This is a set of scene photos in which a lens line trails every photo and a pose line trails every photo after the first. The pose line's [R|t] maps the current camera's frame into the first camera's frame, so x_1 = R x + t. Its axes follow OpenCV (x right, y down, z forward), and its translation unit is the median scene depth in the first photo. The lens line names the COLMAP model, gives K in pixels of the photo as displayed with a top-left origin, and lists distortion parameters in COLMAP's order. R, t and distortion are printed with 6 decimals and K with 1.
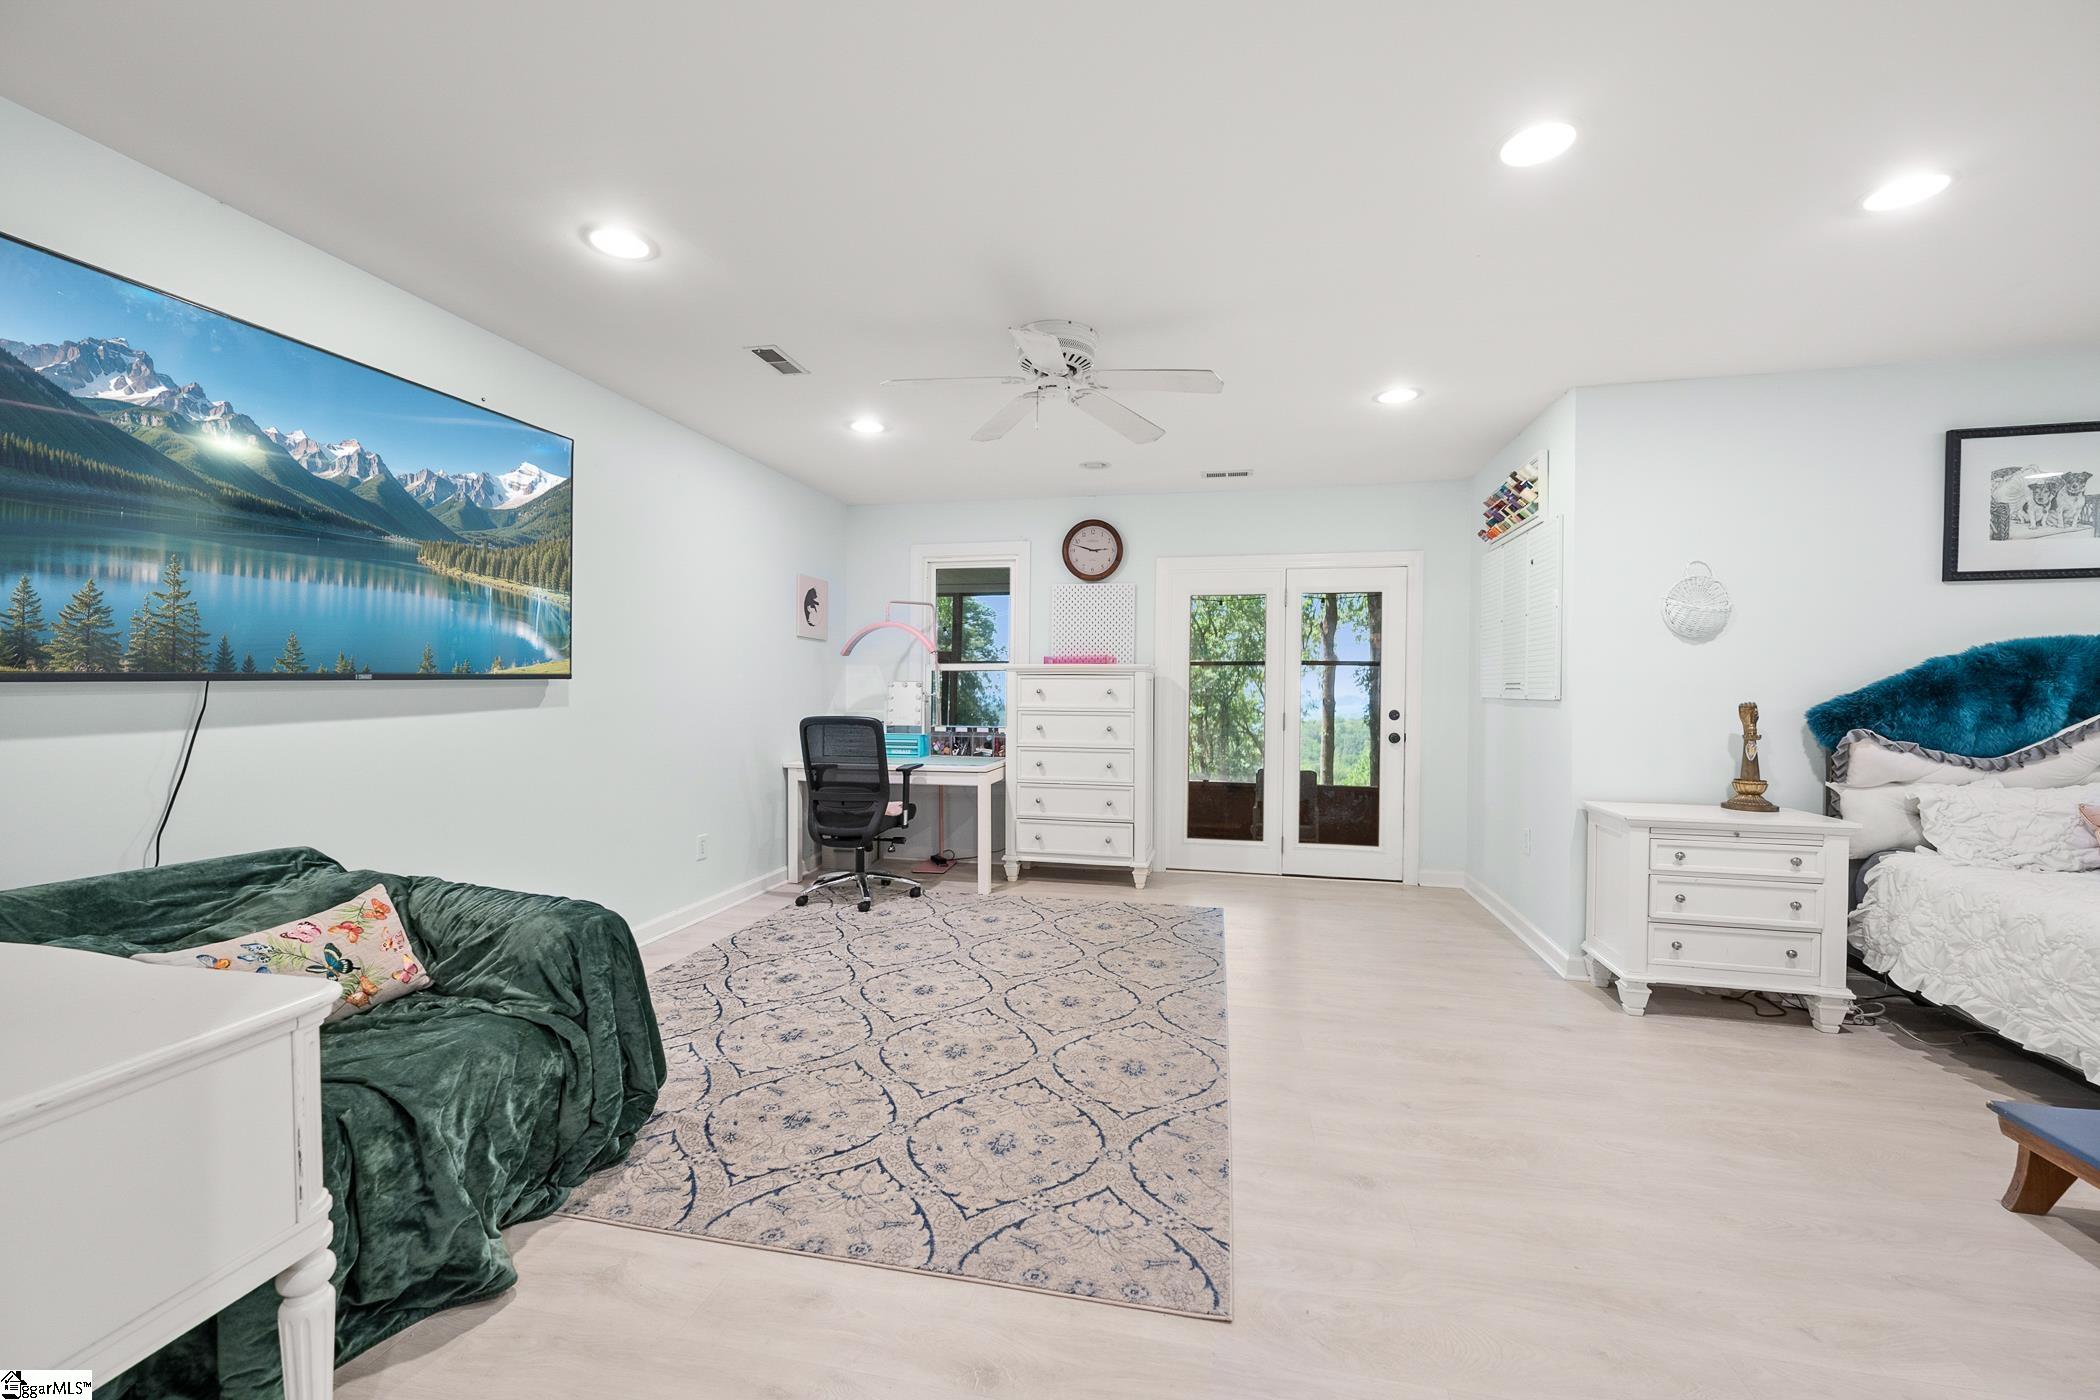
lens RADIAL K [[832.5, 0, 1047.1], [0, 832.5, 696.1], [0, 0, 1]] dist [-0.001268, 0.000150]
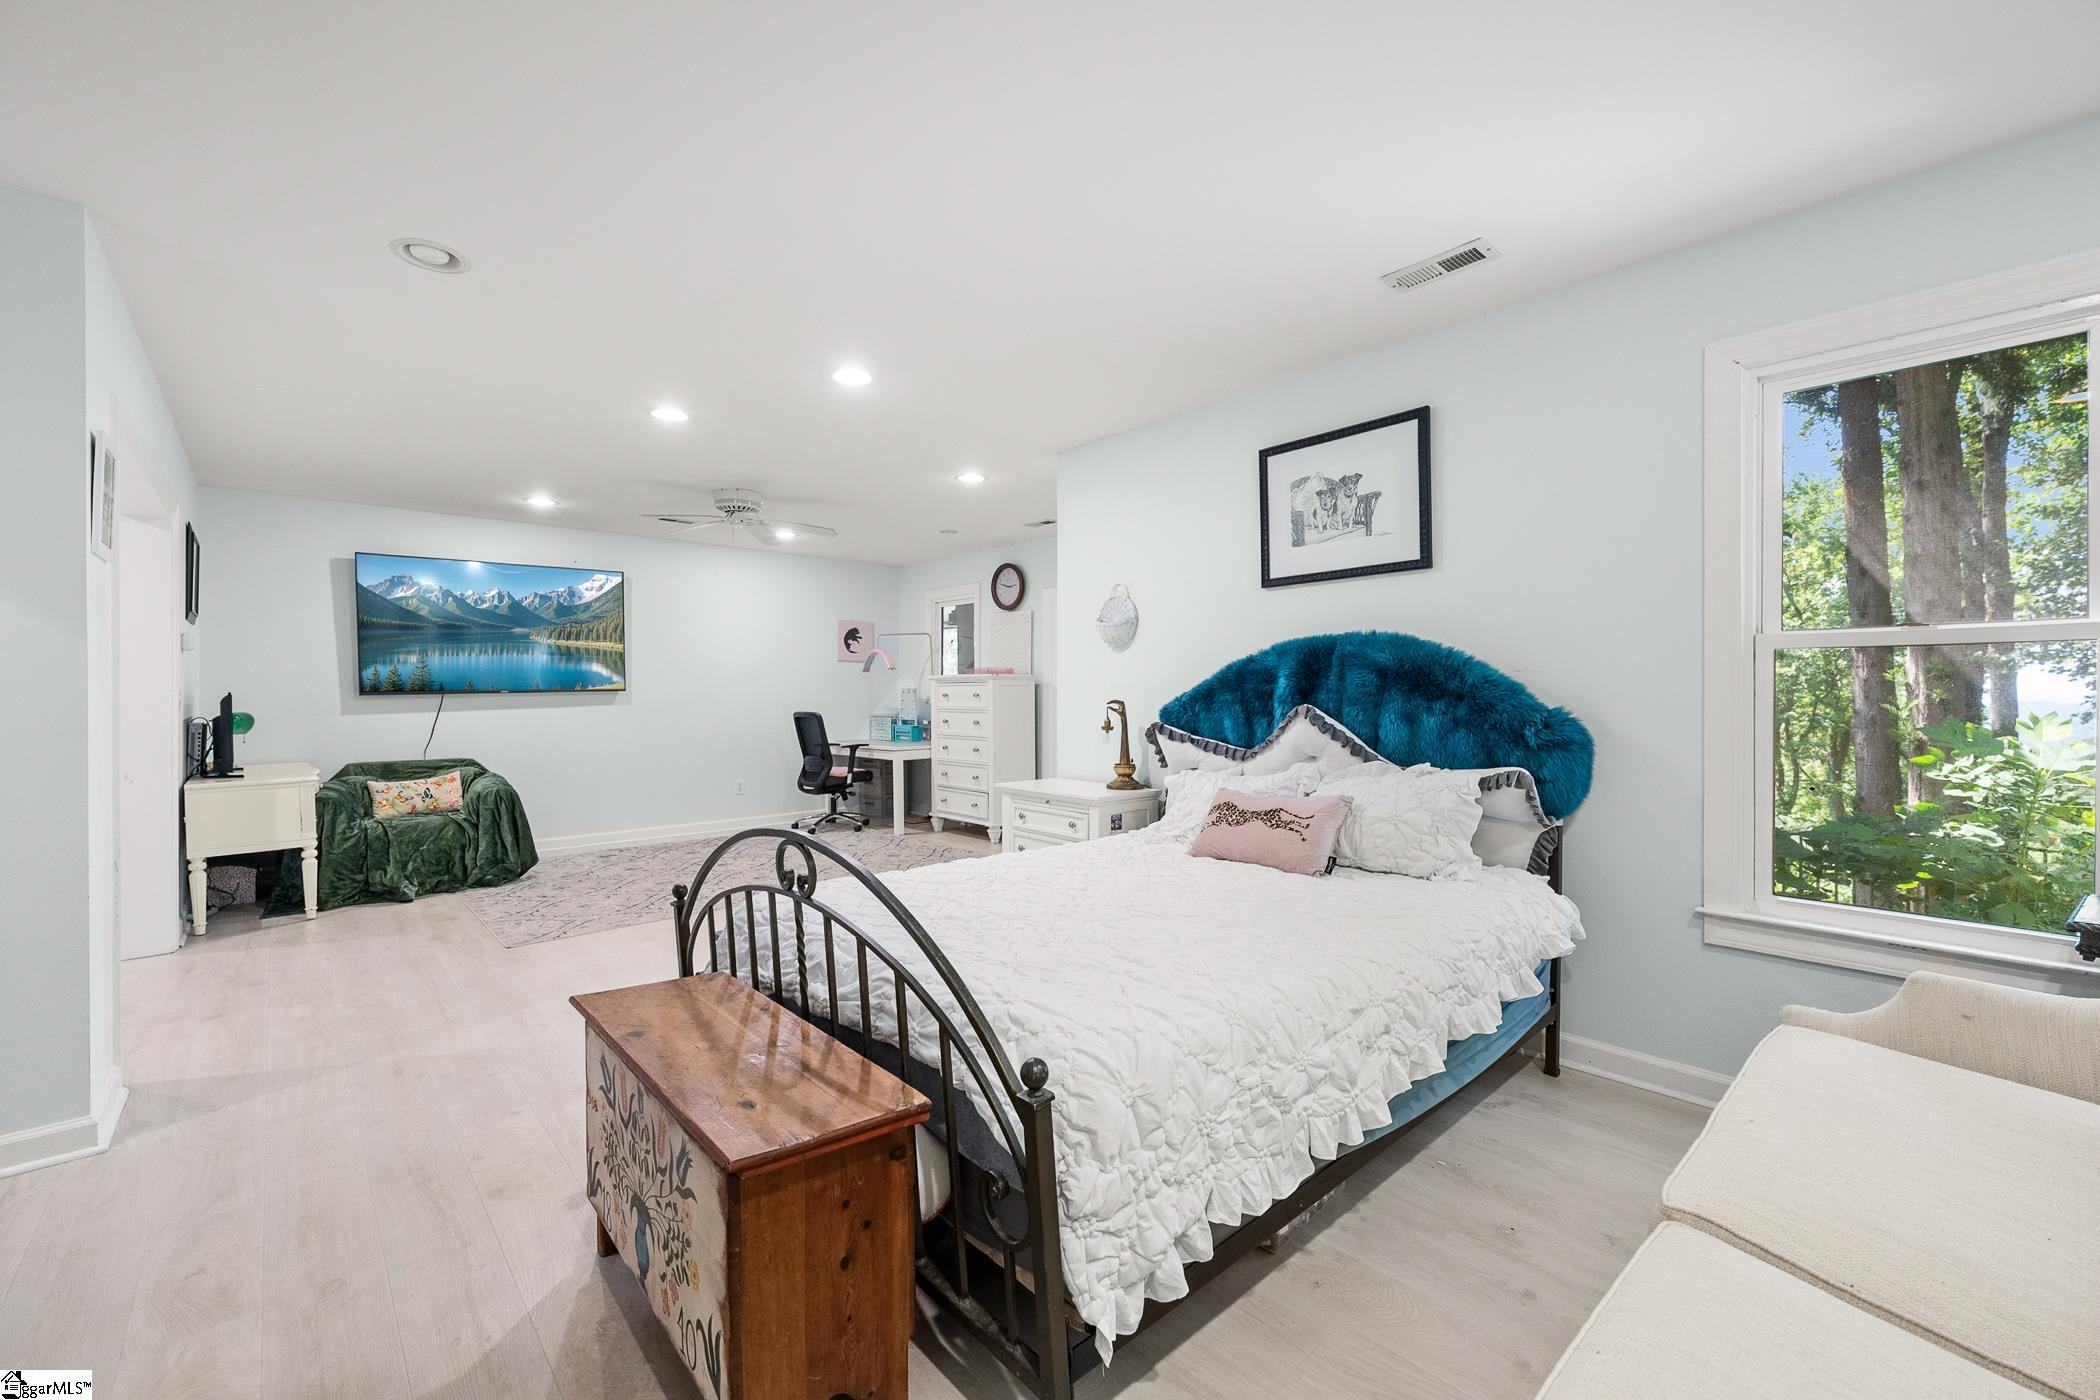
lens RADIAL K [[830.9, 0, 1050.0], [0, 830.9, 700.0], [0, 0, 1]] dist [-0.000497, 0.000416]
pose [[0.820015, -0.004662, -0.572323, 1.454142], [0.003985, 0.999989, -0.002436, 0.010441], [0.572328, -0.000283, 0.820025, -0.054841]]
